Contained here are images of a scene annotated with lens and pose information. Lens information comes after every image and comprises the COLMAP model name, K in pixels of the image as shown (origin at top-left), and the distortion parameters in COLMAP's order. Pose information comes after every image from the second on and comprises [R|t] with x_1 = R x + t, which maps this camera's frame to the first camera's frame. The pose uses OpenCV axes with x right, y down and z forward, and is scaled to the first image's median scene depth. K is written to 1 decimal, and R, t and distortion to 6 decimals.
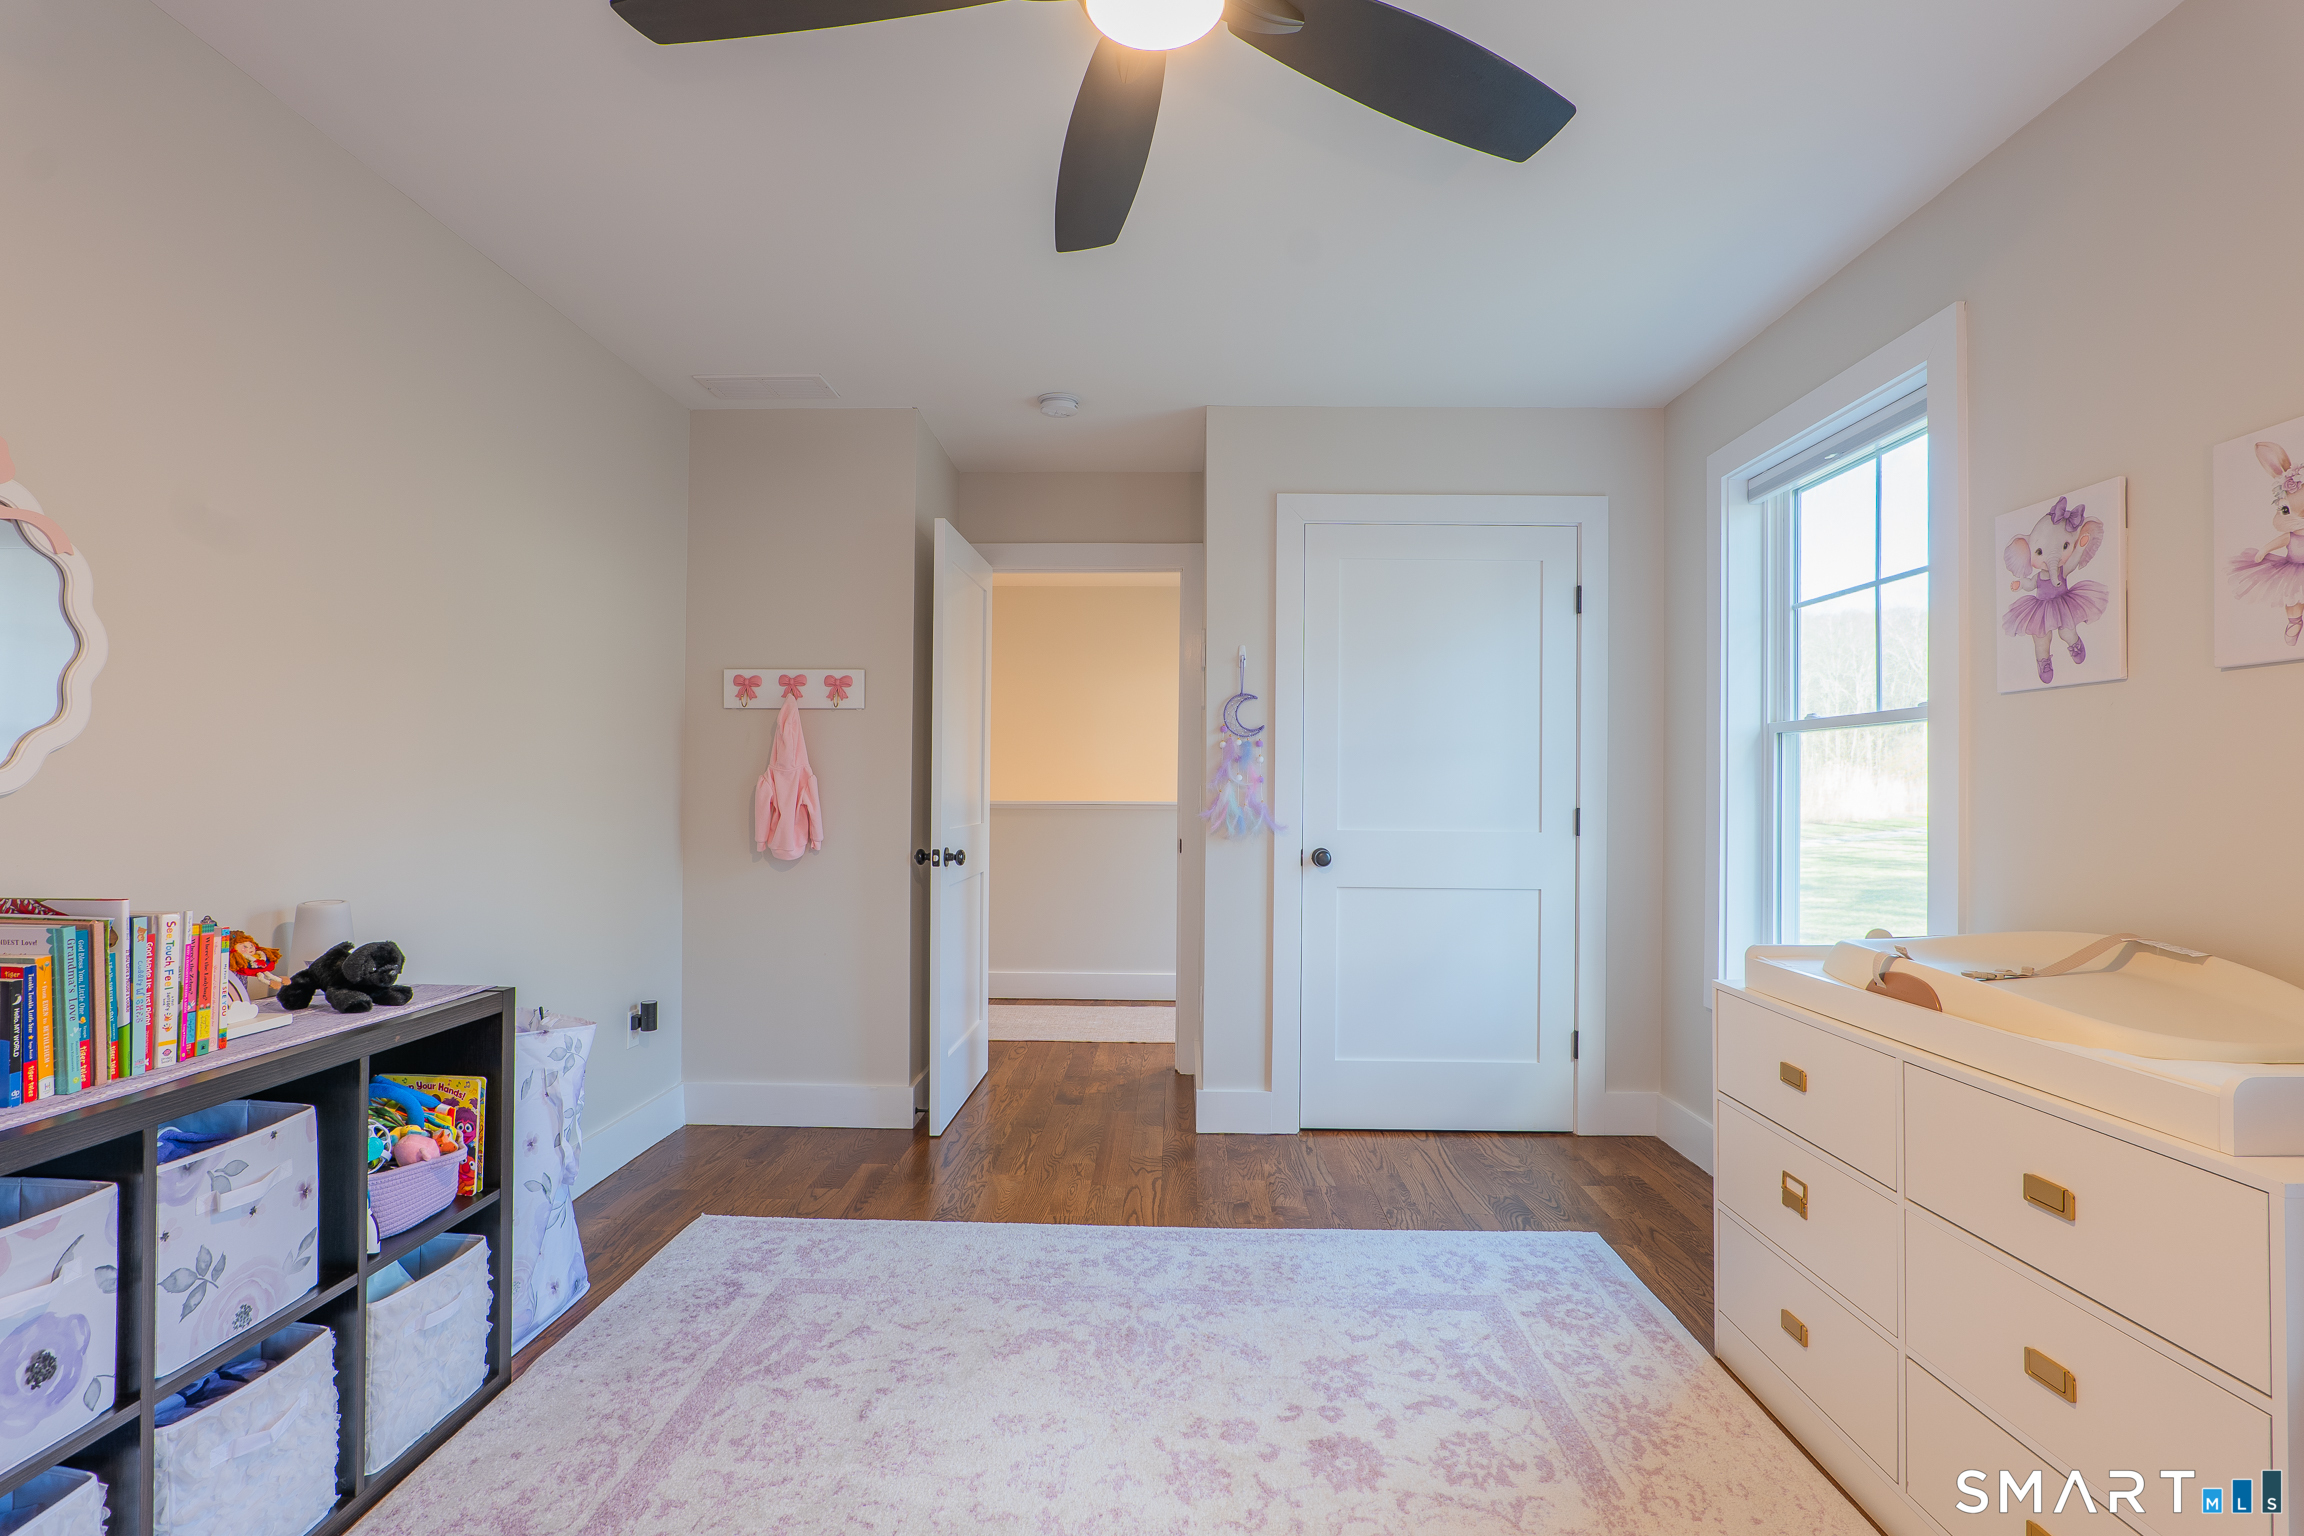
lens RADIAL K [[1087.2, 0, 1163.1], [0, 1087.2, 774.3], [0, 0, 1]] dist [-0.012132, 0.002622]
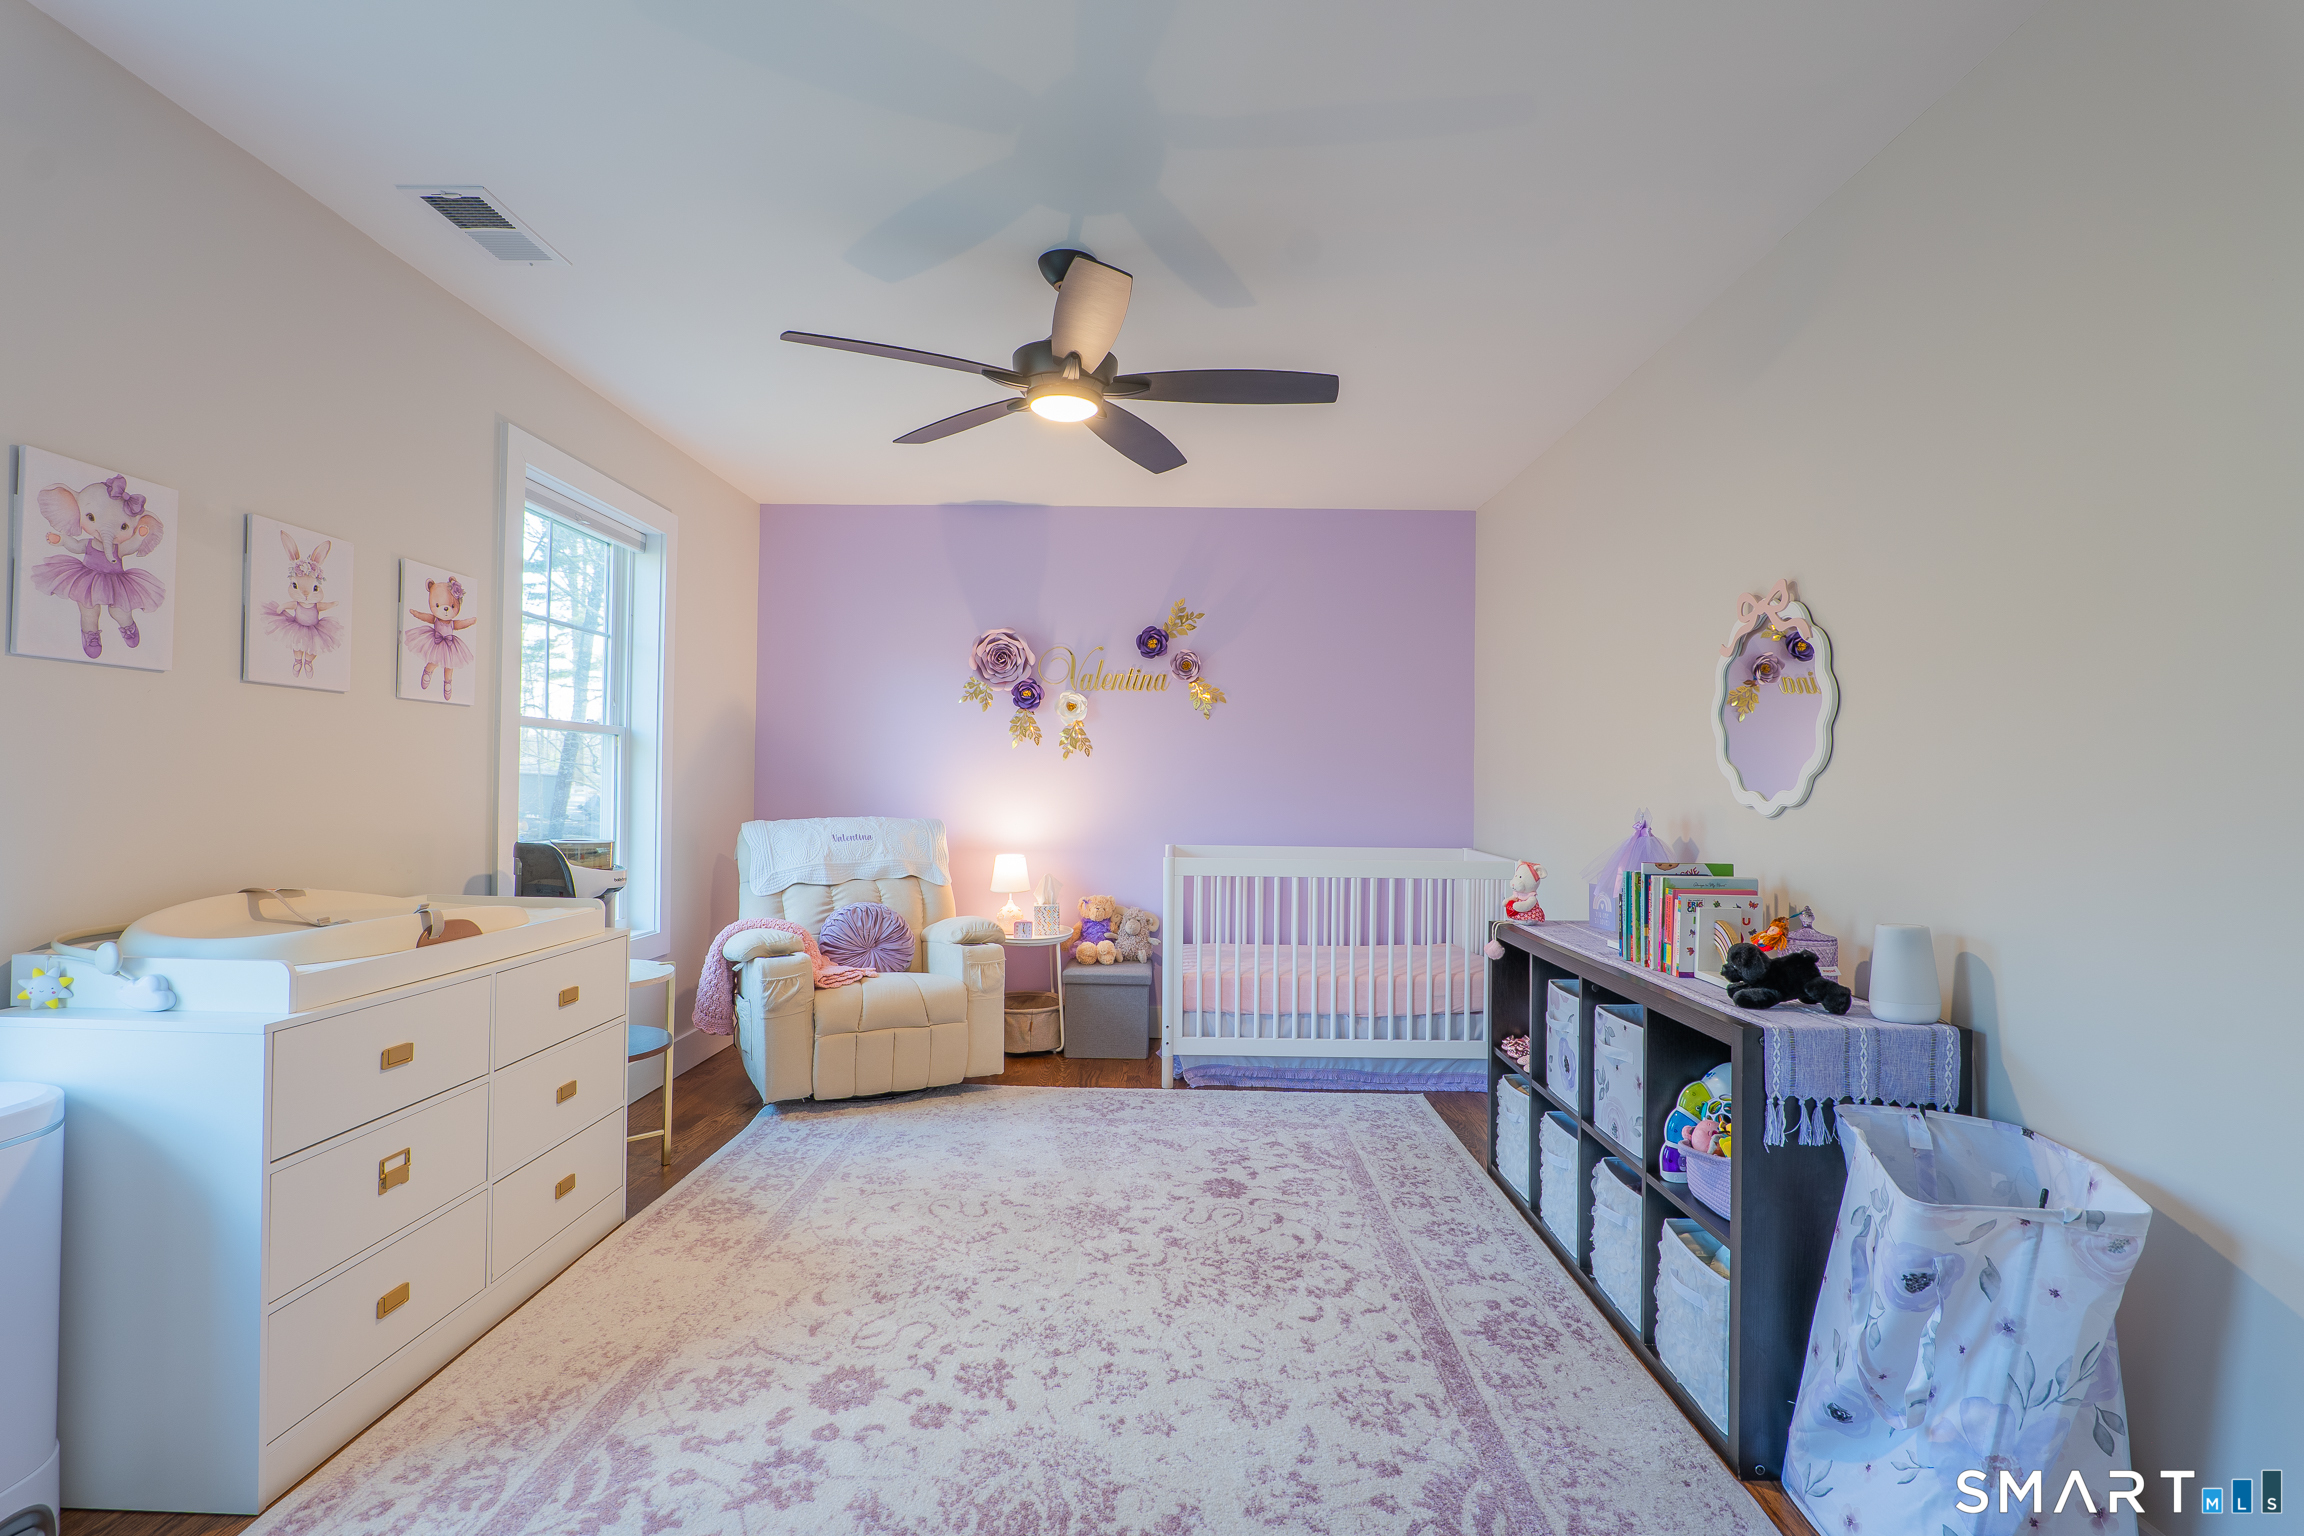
lens RADIAL K [[1087.2, 0, 1145.0], [0, 1087.2, 767.0], [0, 0, 1]] dist [-0.012132, 0.002622]
pose [[-0.999763, -0.019261, 0.010166, -0.127029], [-0.019583, 0.999277, -0.032580, 0.025595], [-0.009531, -0.032772, -0.999417, 1.983891]]
